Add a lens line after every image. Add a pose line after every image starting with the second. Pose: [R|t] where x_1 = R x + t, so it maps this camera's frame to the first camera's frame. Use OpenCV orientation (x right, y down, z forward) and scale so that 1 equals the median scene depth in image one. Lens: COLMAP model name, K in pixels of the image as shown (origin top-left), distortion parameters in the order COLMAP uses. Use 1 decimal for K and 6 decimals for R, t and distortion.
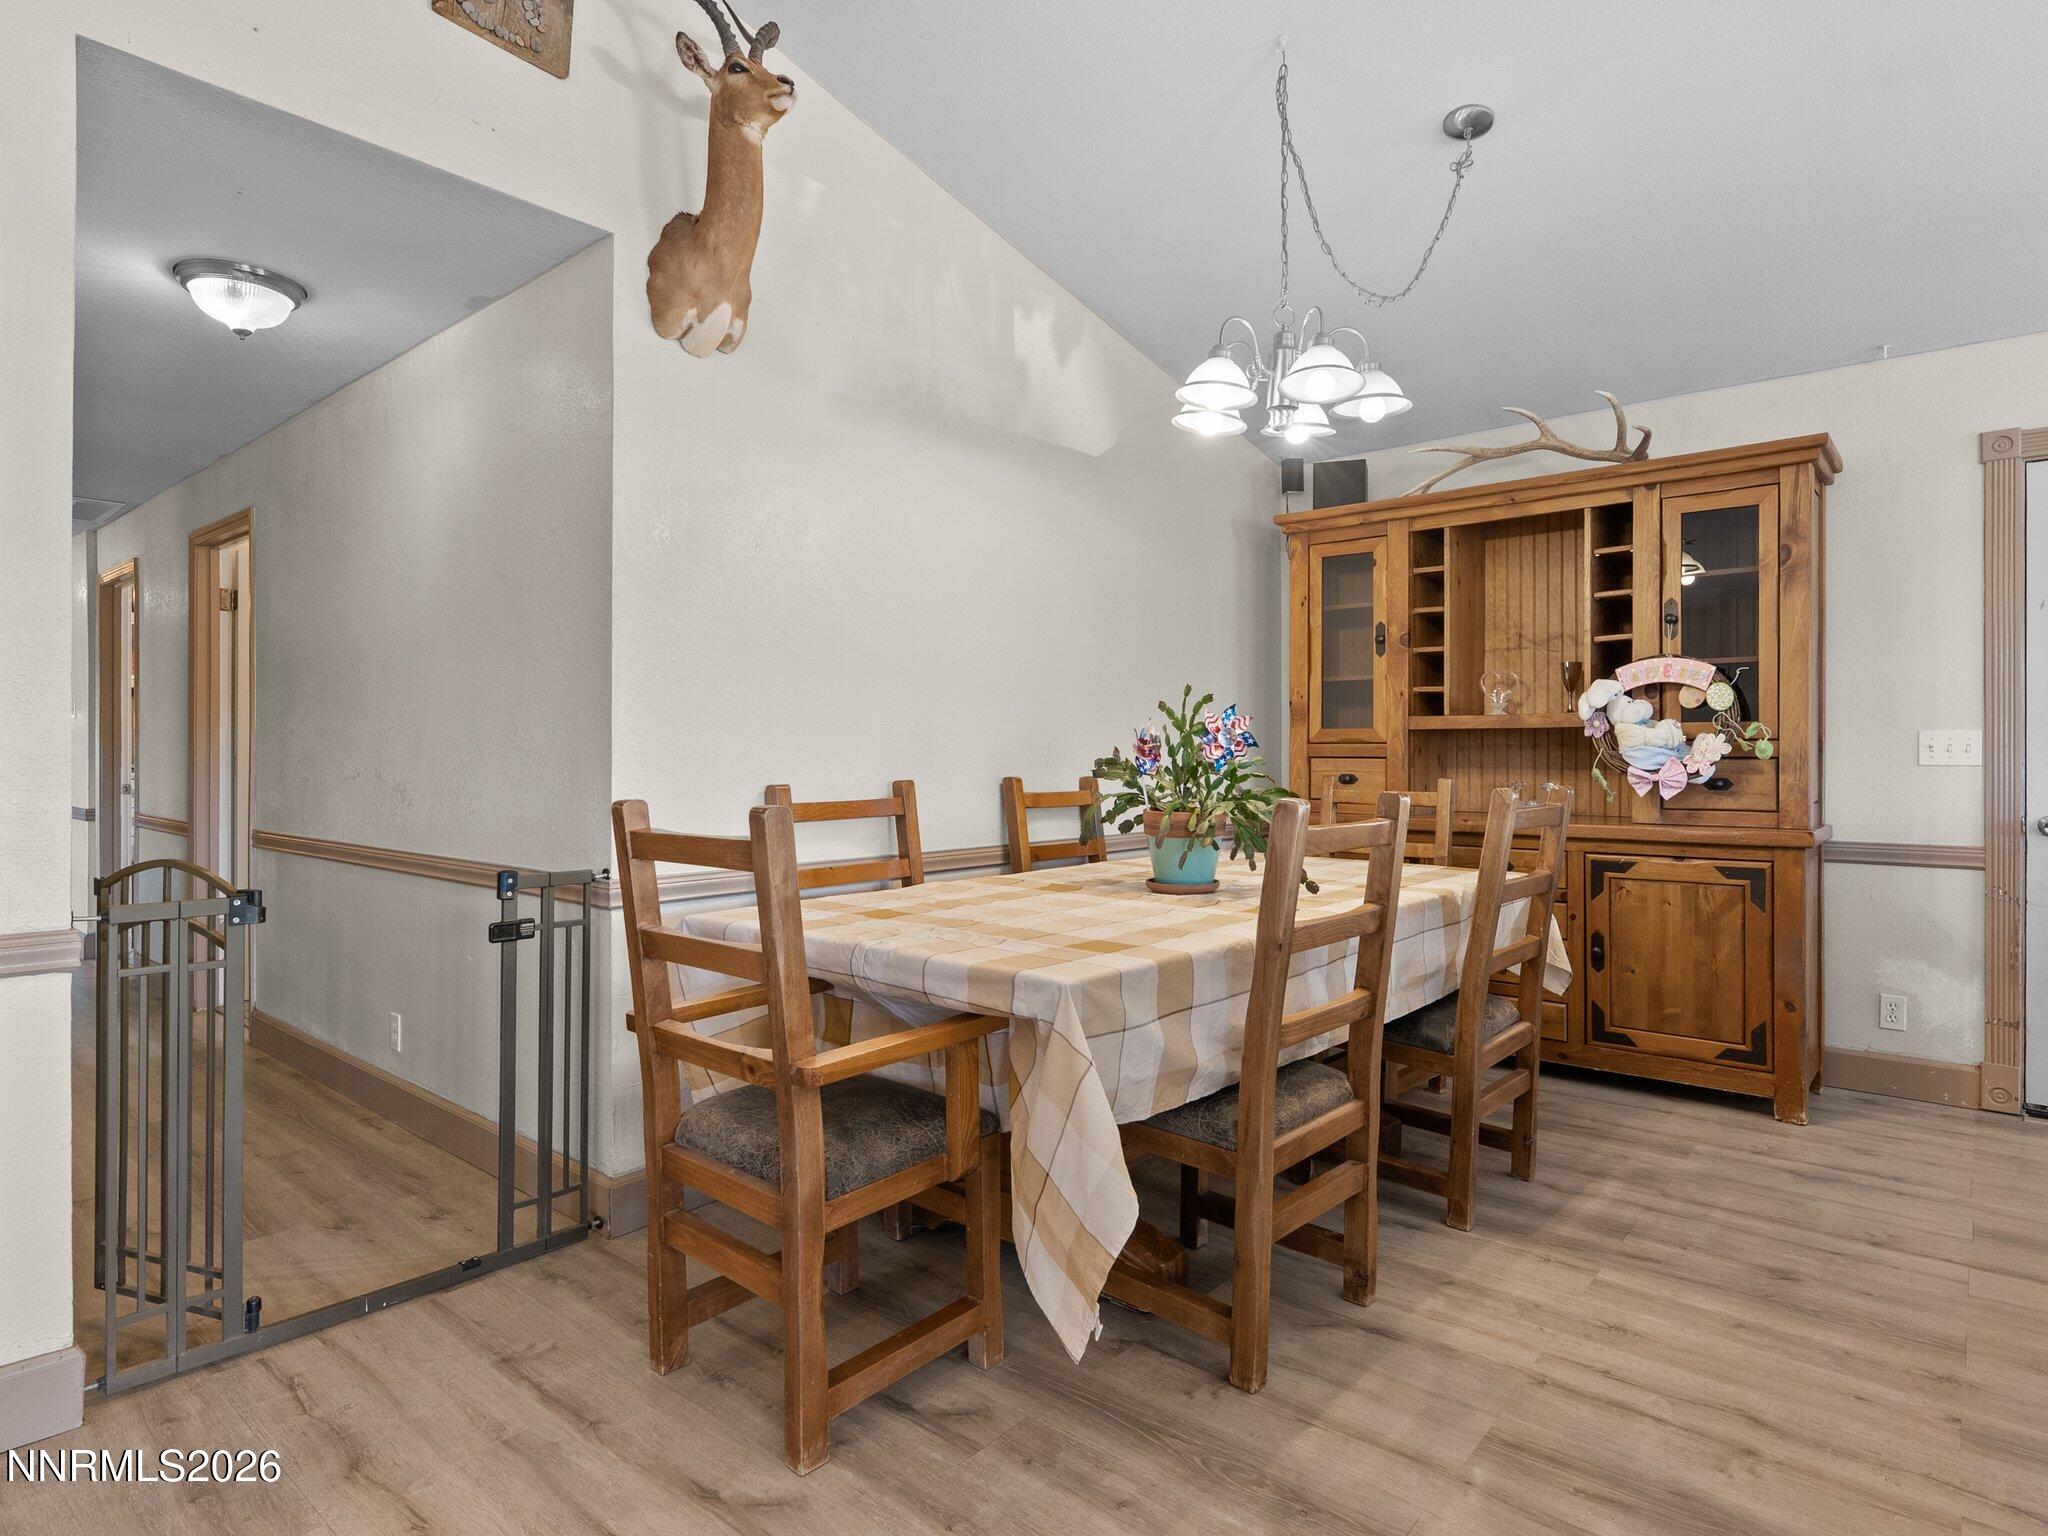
lens RADIAL K [[1154.7, 0, 1024.0], [0, 1154.7, 768.0], [0, 0, 1]] dist [-0.001022, -0.000063]
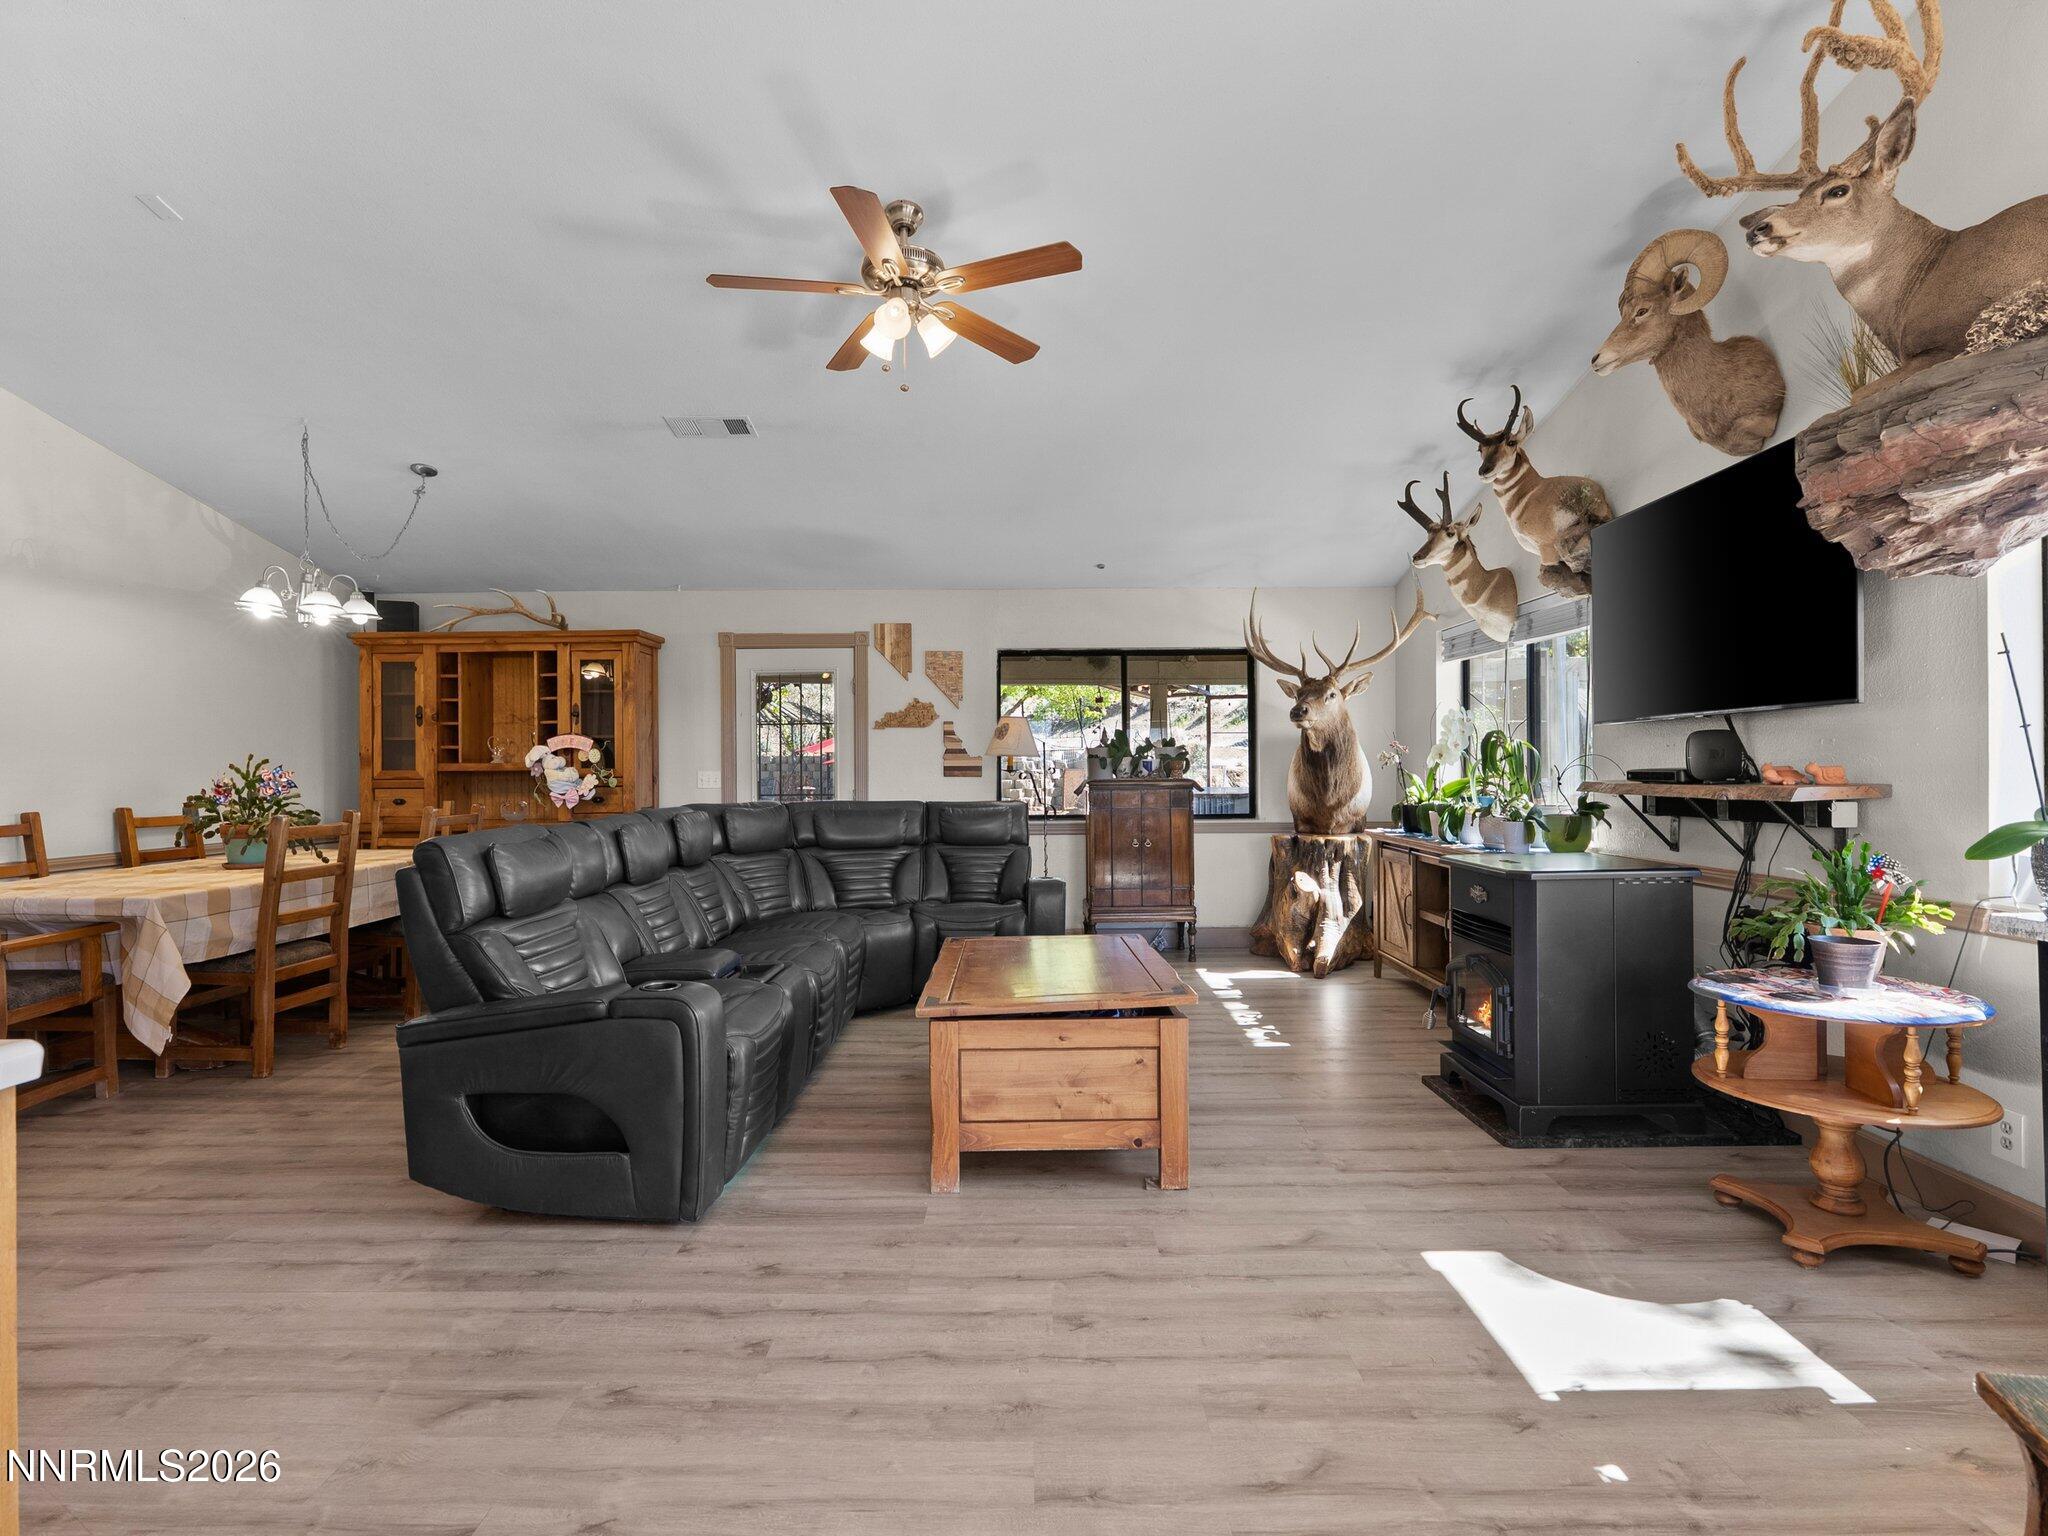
lens RADIAL K [[1045.4, 0, 1024.0], [0, 1045.4, 768.0], [0, 0, 1]] dist [0.000487, 0.000797]
pose [[0.766085, -0.007666, 0.642694, 0.014628], [0.016683, 0.999829, -0.007960, -0.014700], [-0.642523, 0.016821, 0.766082, -0.871682]]
